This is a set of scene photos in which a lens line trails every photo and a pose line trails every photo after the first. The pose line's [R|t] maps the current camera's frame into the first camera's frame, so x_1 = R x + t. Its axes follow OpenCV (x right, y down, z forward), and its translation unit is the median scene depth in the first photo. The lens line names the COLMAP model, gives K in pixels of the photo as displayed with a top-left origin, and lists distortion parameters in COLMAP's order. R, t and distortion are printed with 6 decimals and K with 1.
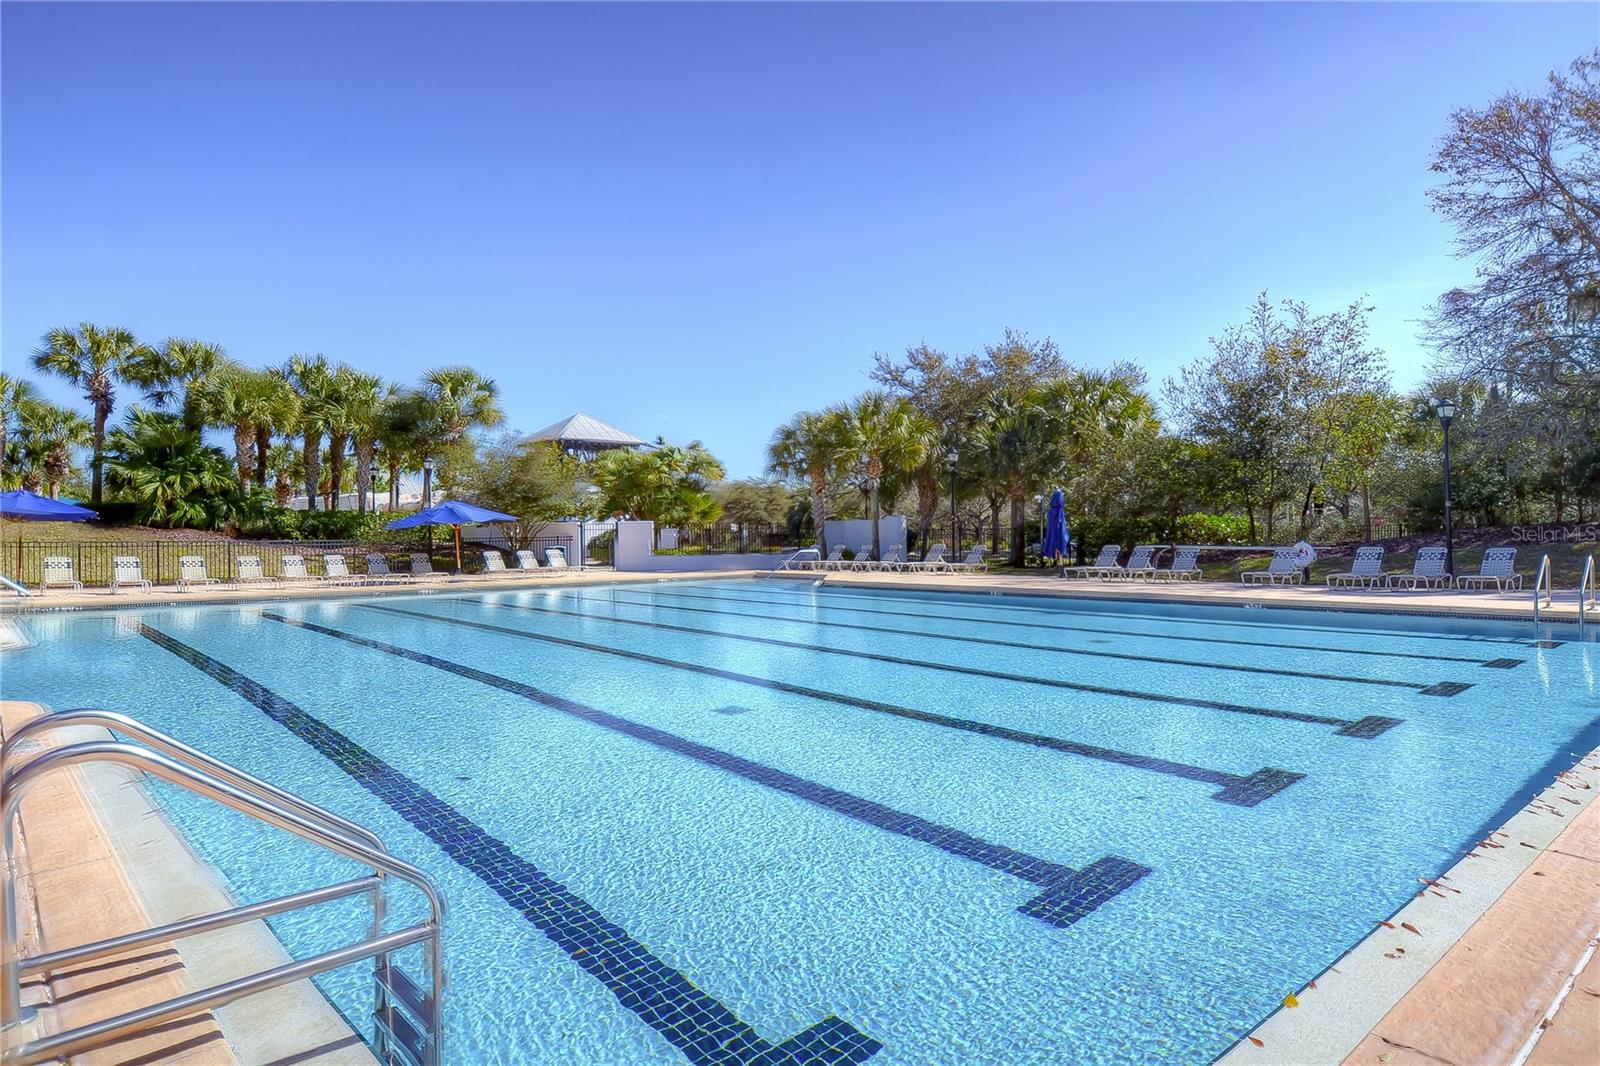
lens RADIAL K [[945.0, 0, 800.0], [0, 945.0, 533.0], [0, 0, 1]] dist [0.002620, 0.000468]
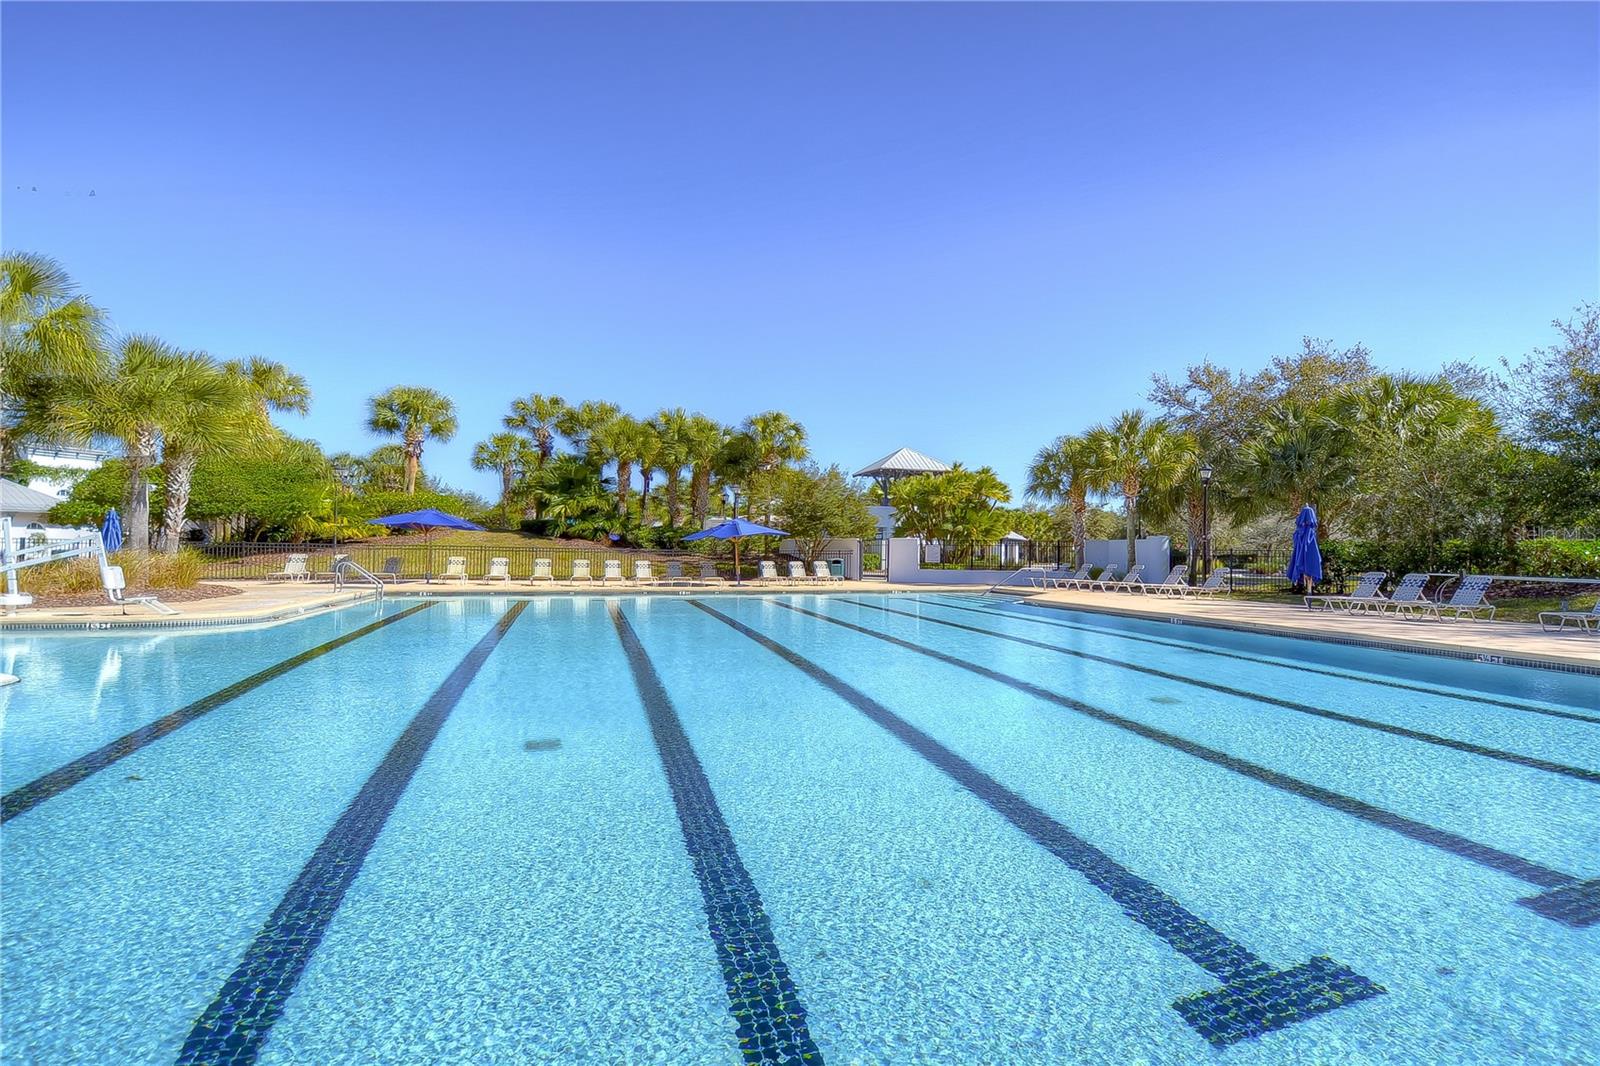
lens RADIAL K [[780.9, 0, 800.0], [0, 780.9, 533.0], [0, 0, 1]] dist [-0.003770, -0.000691]
pose [[0.907854, 0.010314, -0.419159, 0.102271], [-0.019586, 0.999649, -0.017825, 0.000557], [0.418828, 0.024392, 0.907738, 0.105388]]
